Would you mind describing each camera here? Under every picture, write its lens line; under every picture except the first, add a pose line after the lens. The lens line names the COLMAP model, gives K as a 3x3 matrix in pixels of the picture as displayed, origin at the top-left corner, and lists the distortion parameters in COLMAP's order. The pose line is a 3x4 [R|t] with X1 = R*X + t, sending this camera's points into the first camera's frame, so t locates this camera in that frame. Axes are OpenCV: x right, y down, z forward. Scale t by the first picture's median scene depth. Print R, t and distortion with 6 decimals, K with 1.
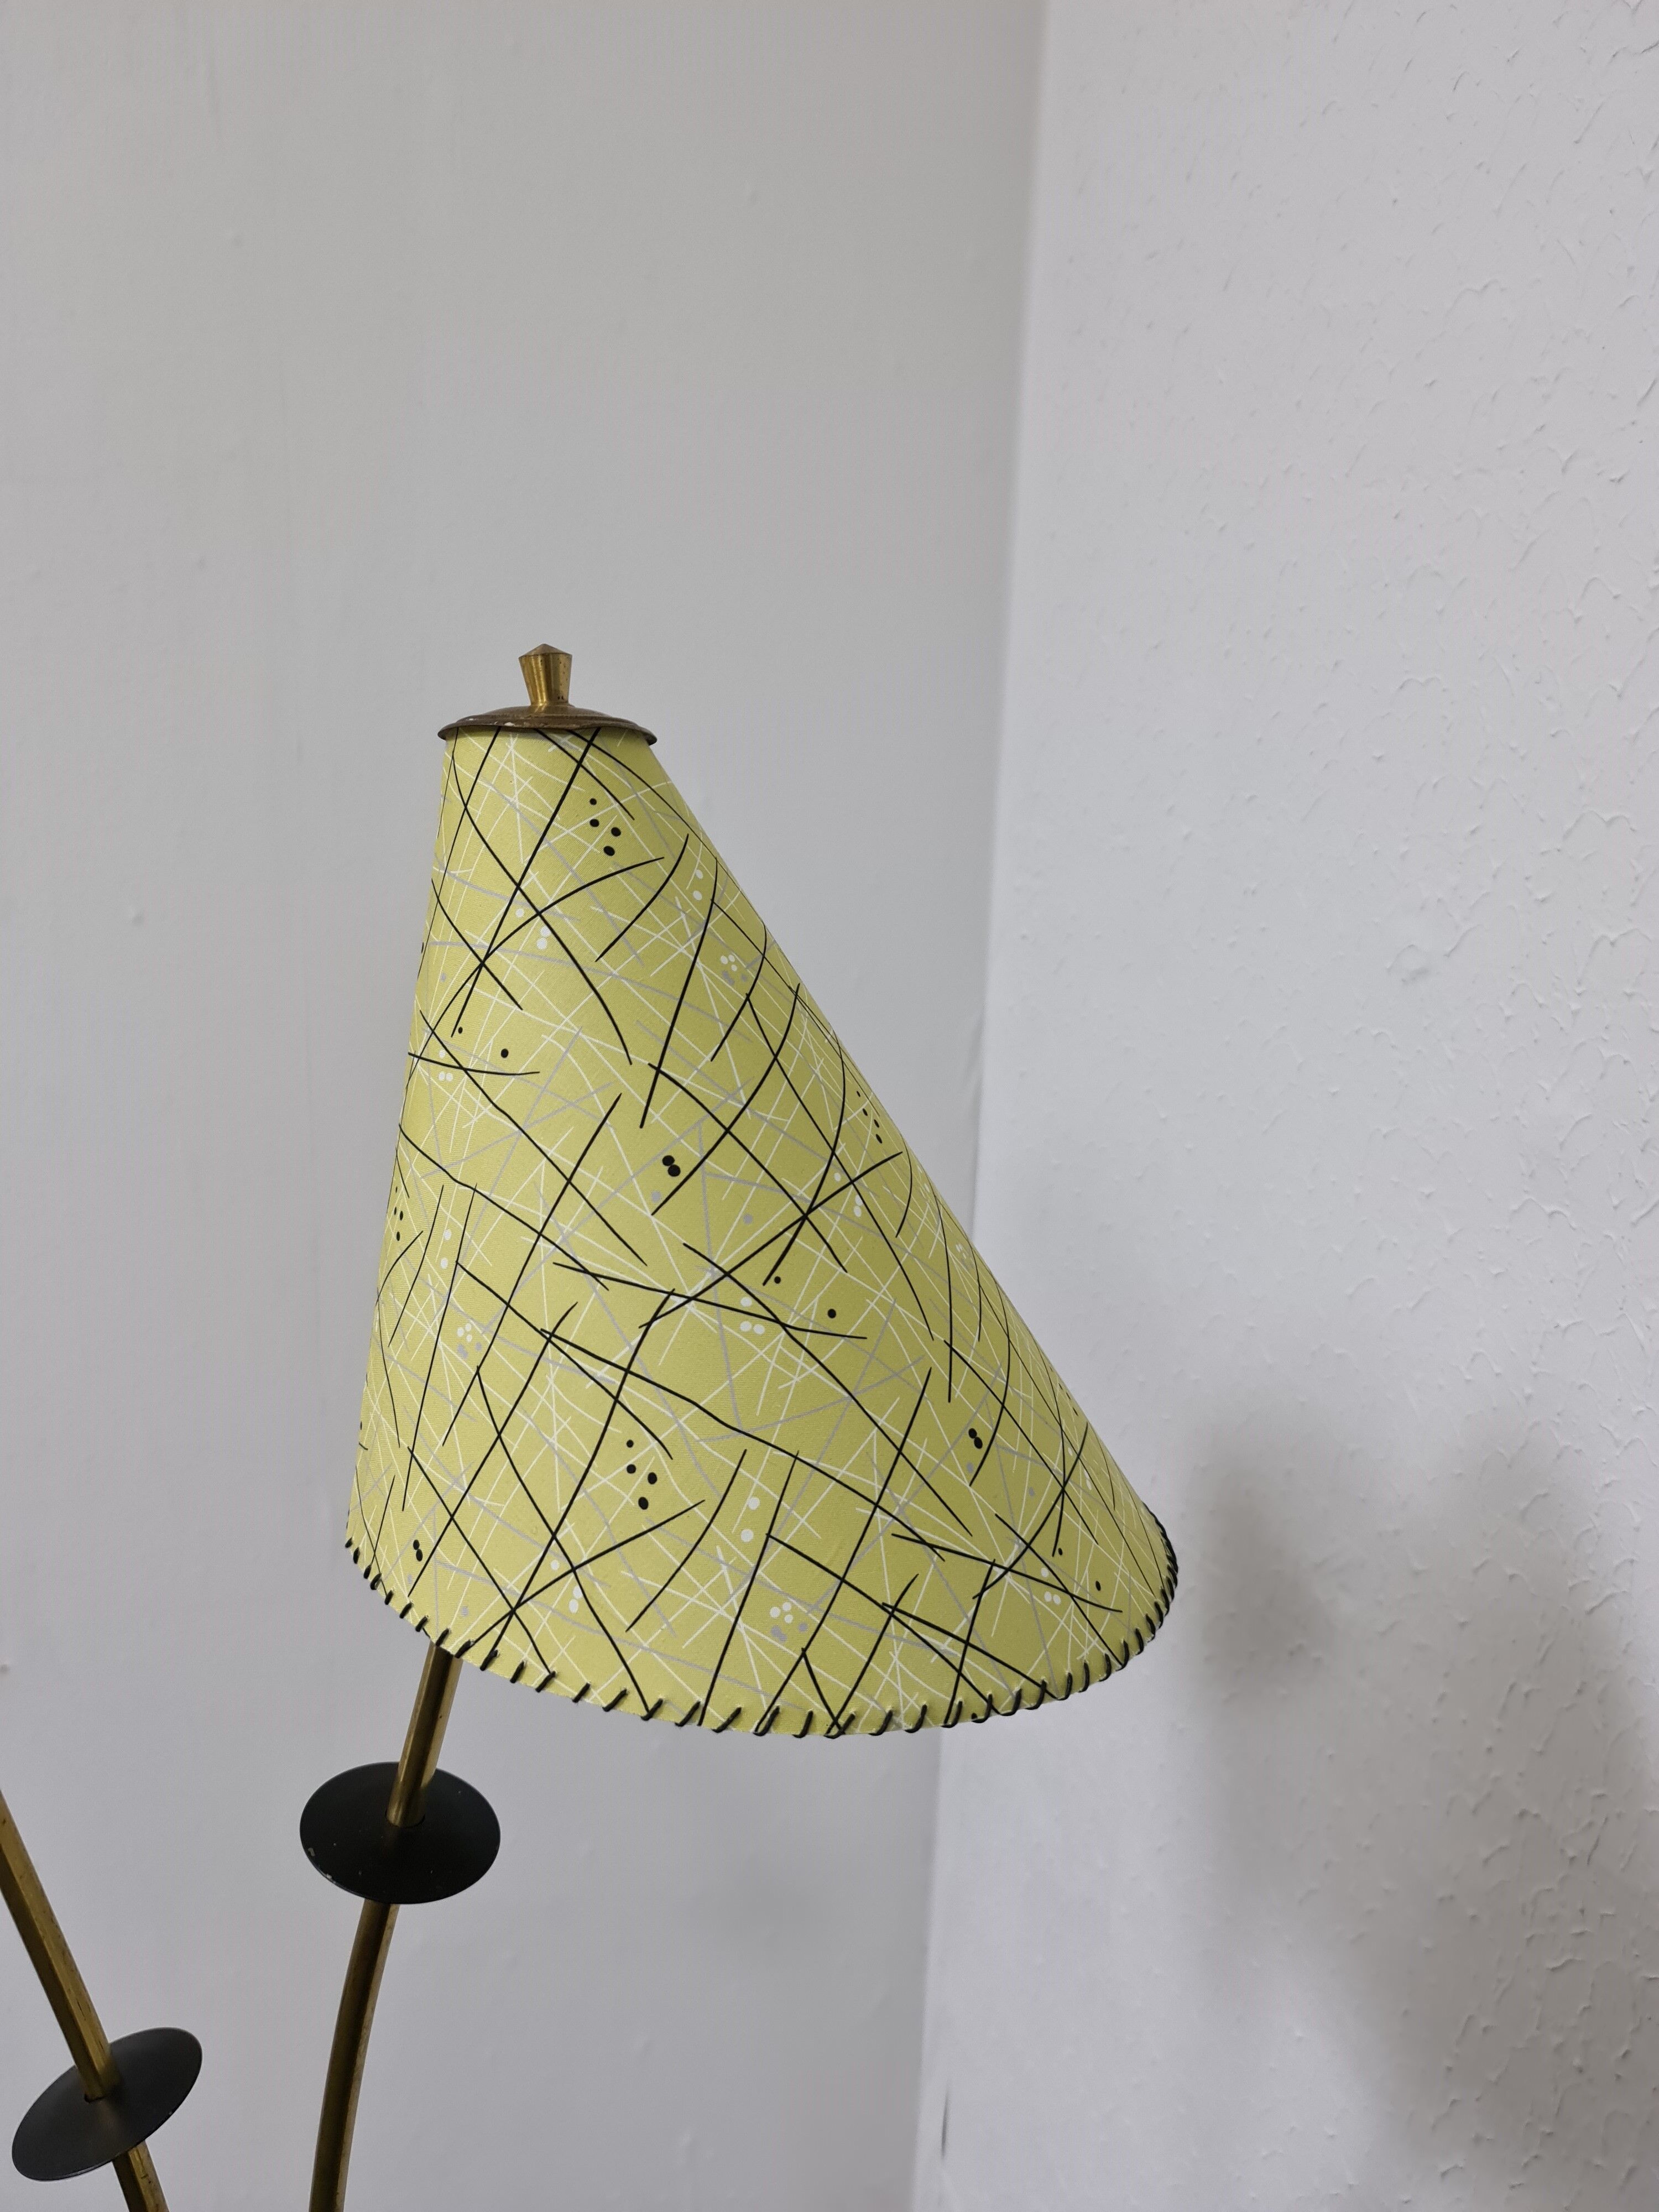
lens RADIAL K [[1602.3, 0, 819.9], [0, 1602.3, 1094.1], [0, 0, 1]] dist [0.053298, -0.045382]
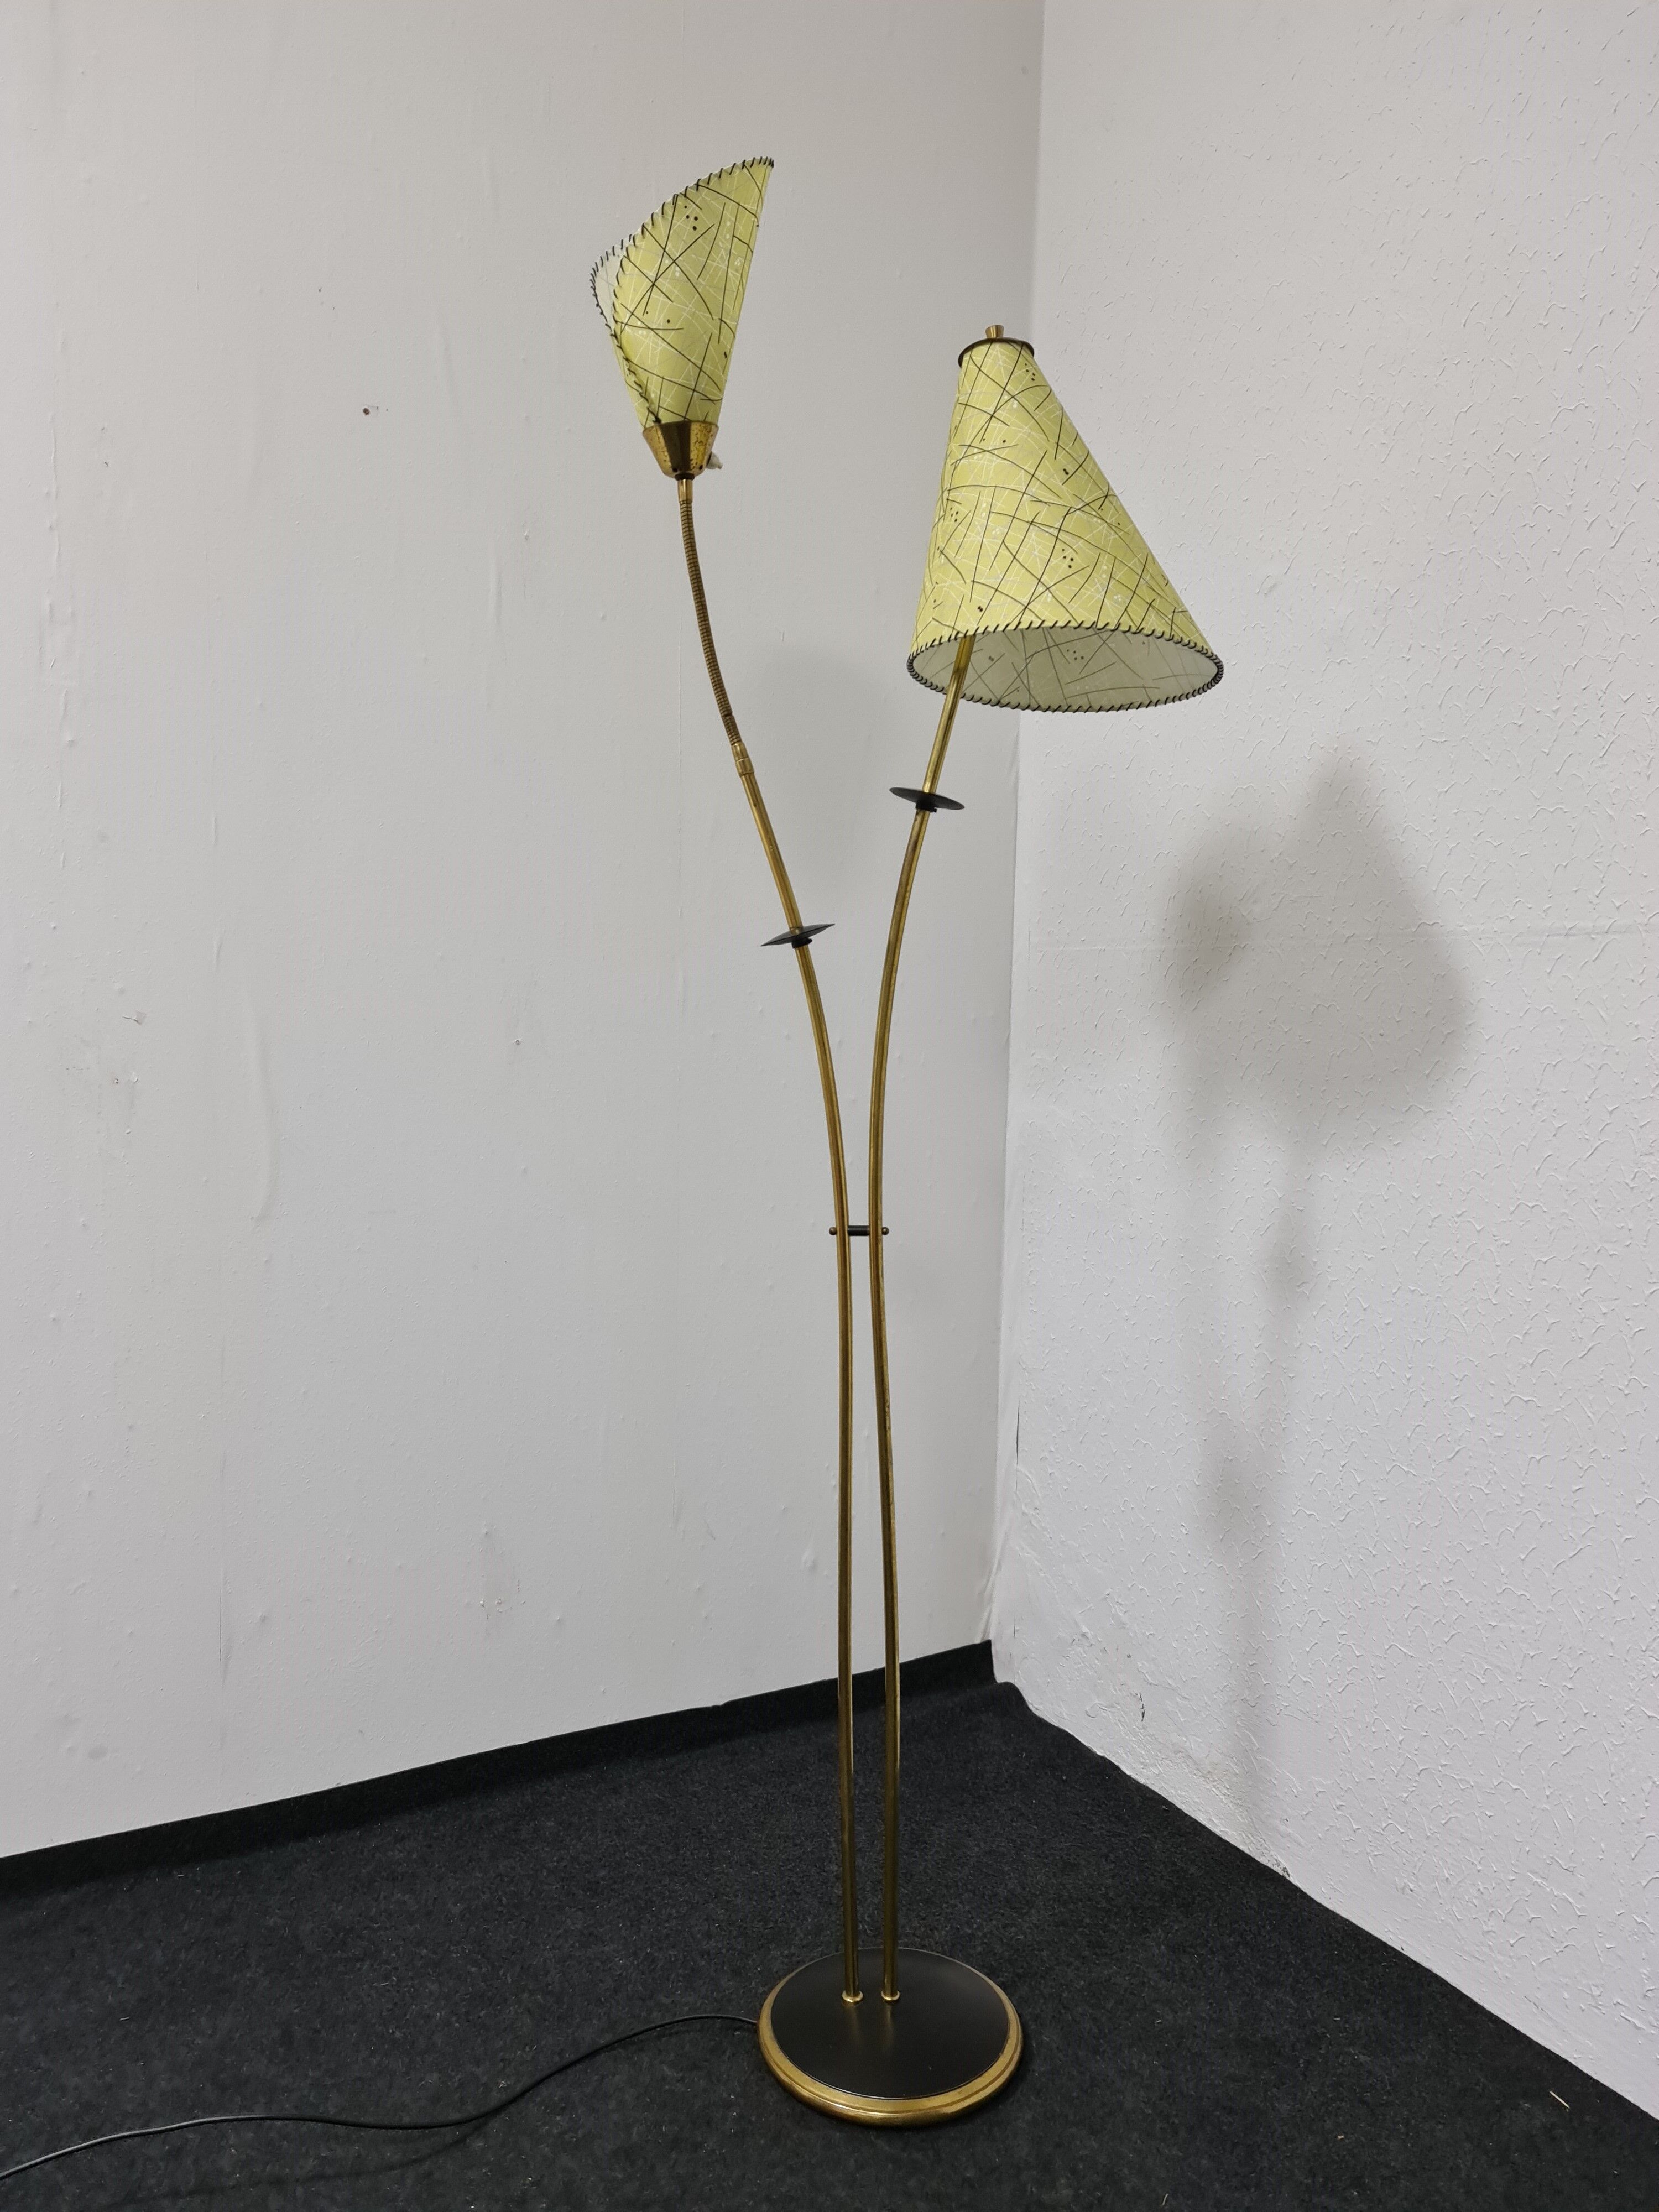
lens RADIAL K [[1602.3, 0, 822.4], [0, 1602.3, 1101.8], [0, 0, 1]] dist [0.053298, -0.045382]
pose [[0.990634, -0.024557, 0.134315, -0.986105], [0.042509, 0.990275, -0.132471, 1.604931], [-0.129755, 0.136940, 0.982044, -1.759365]]
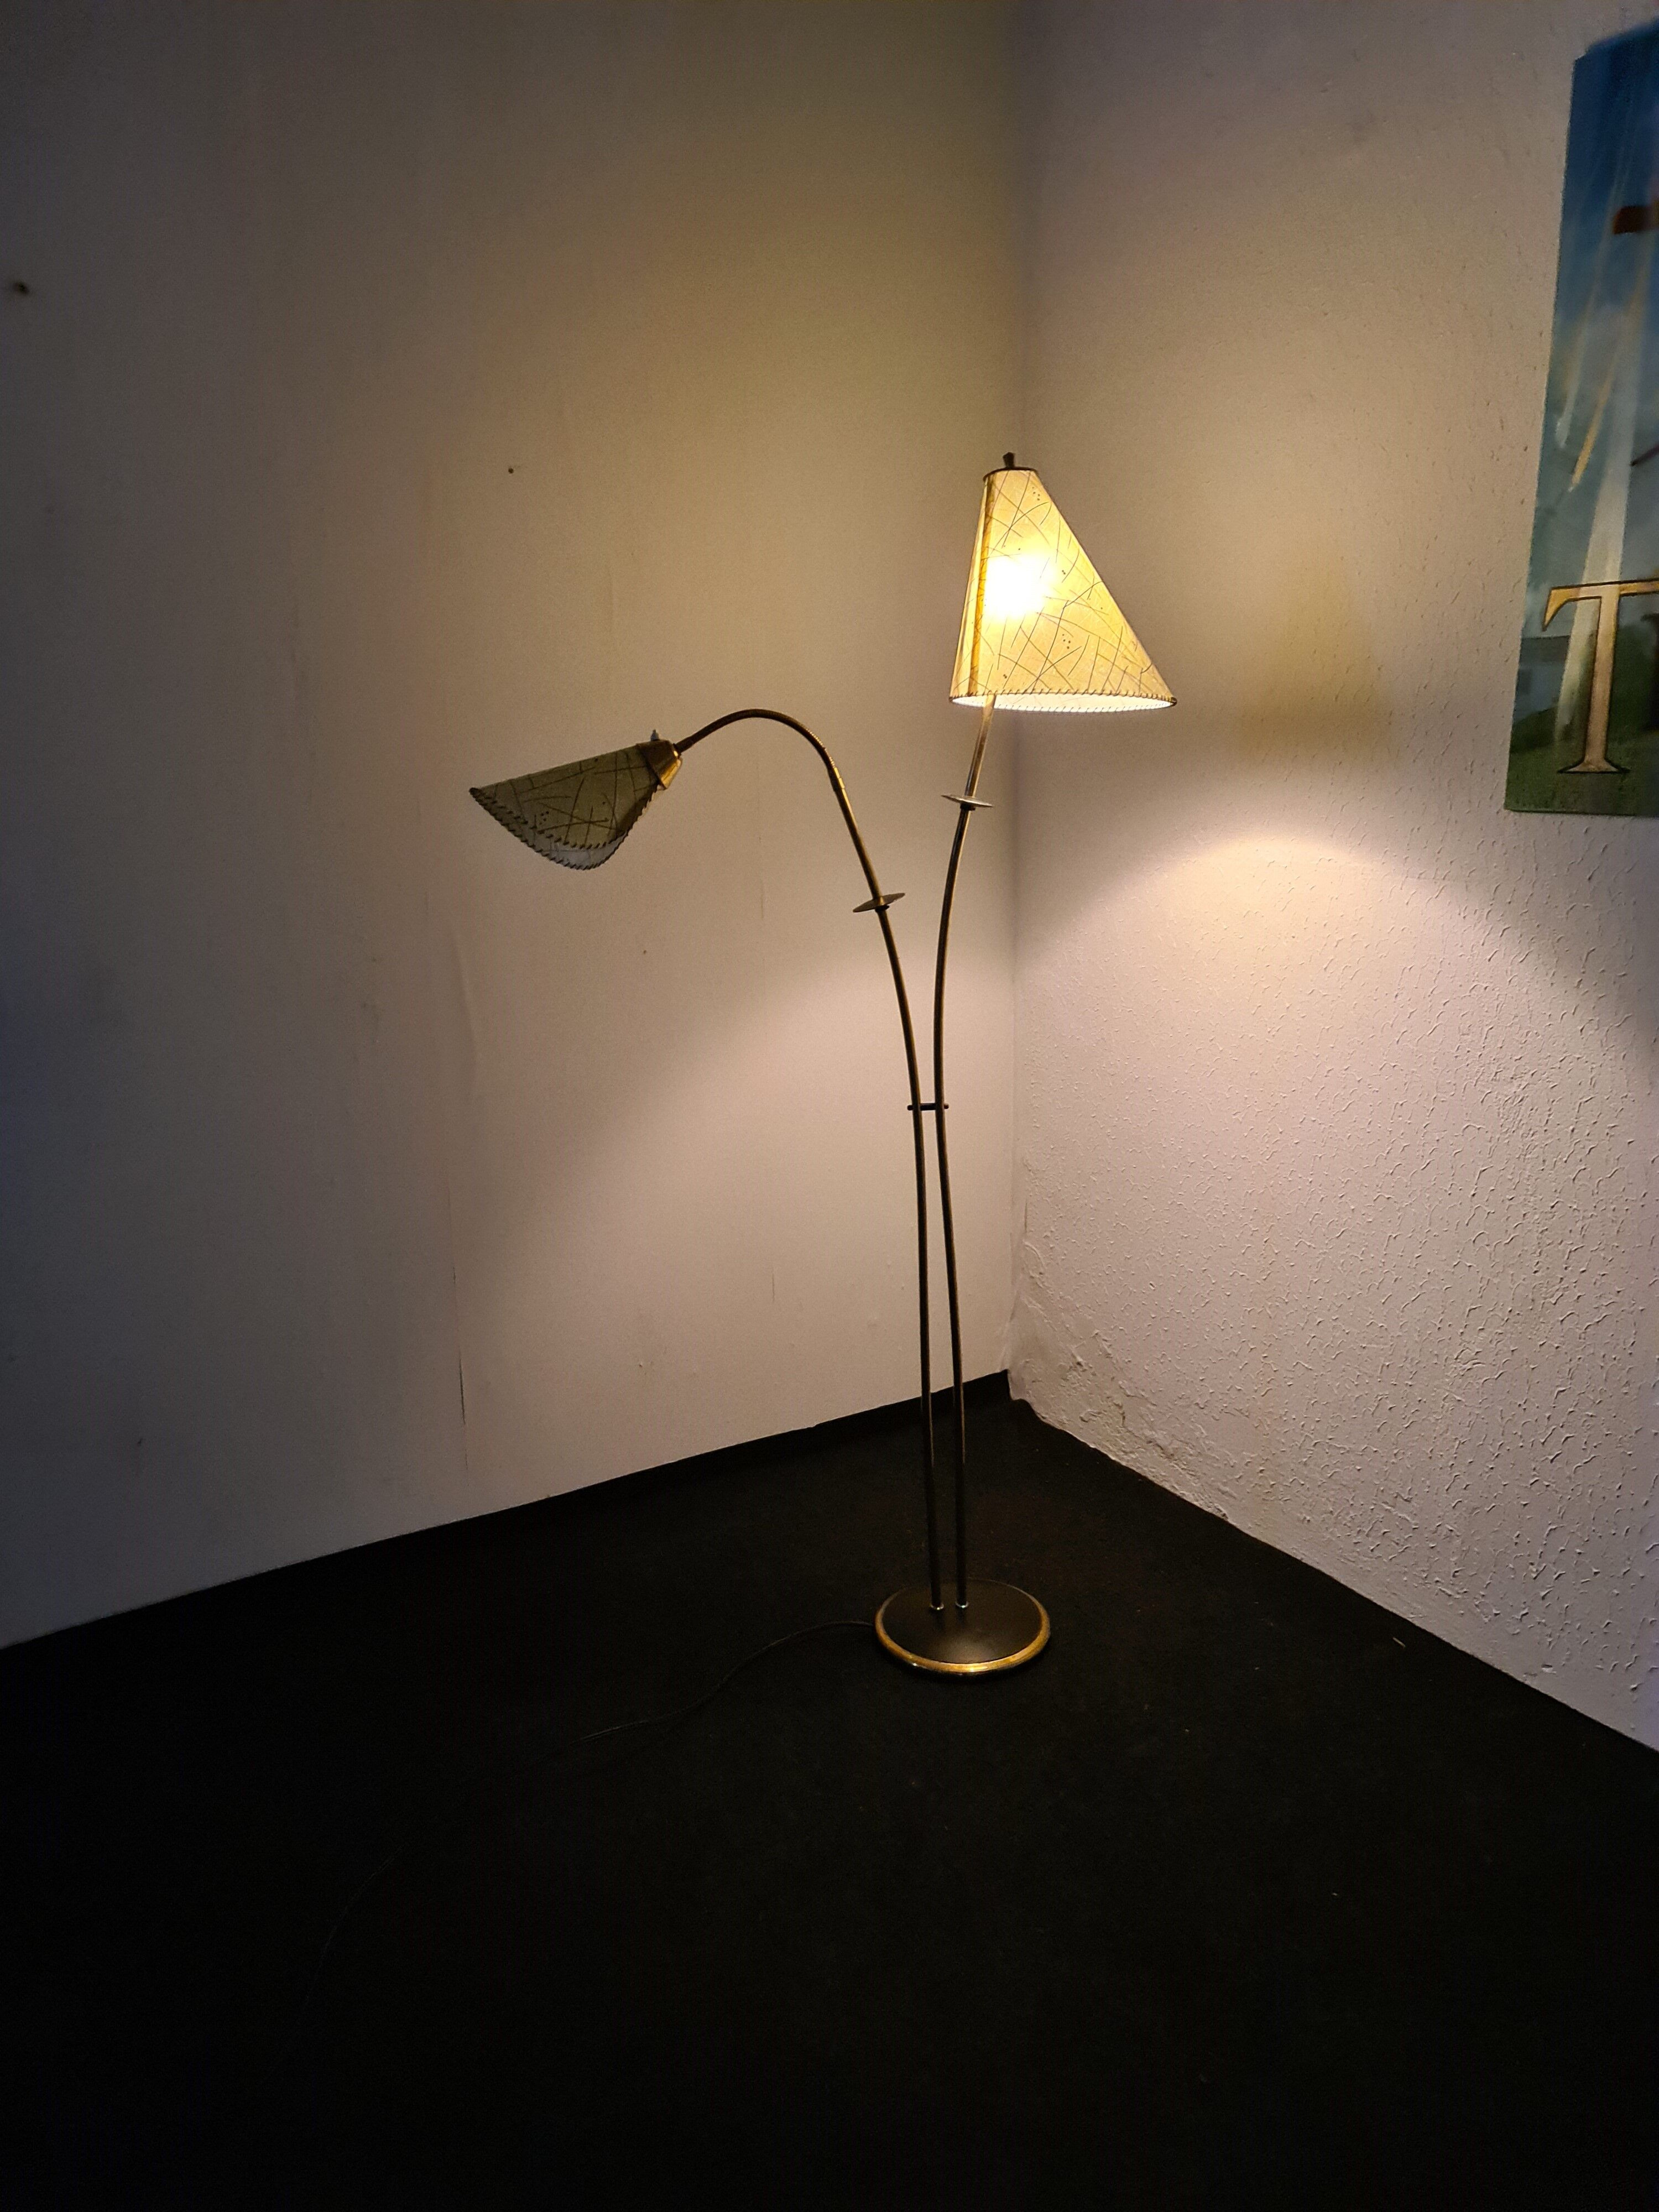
lens RADIAL K [[1602.3, 0, 839.6], [0, 1602.3, 1090.1], [0, 0, 1]] dist [0.053298, -0.045382]
pose [[0.983658, -0.088008, 0.157072, -1.464469], [0.085637, 0.996088, 0.021813, 1.262614], [-0.158378, -0.008005, 0.987346, -3.113019]]
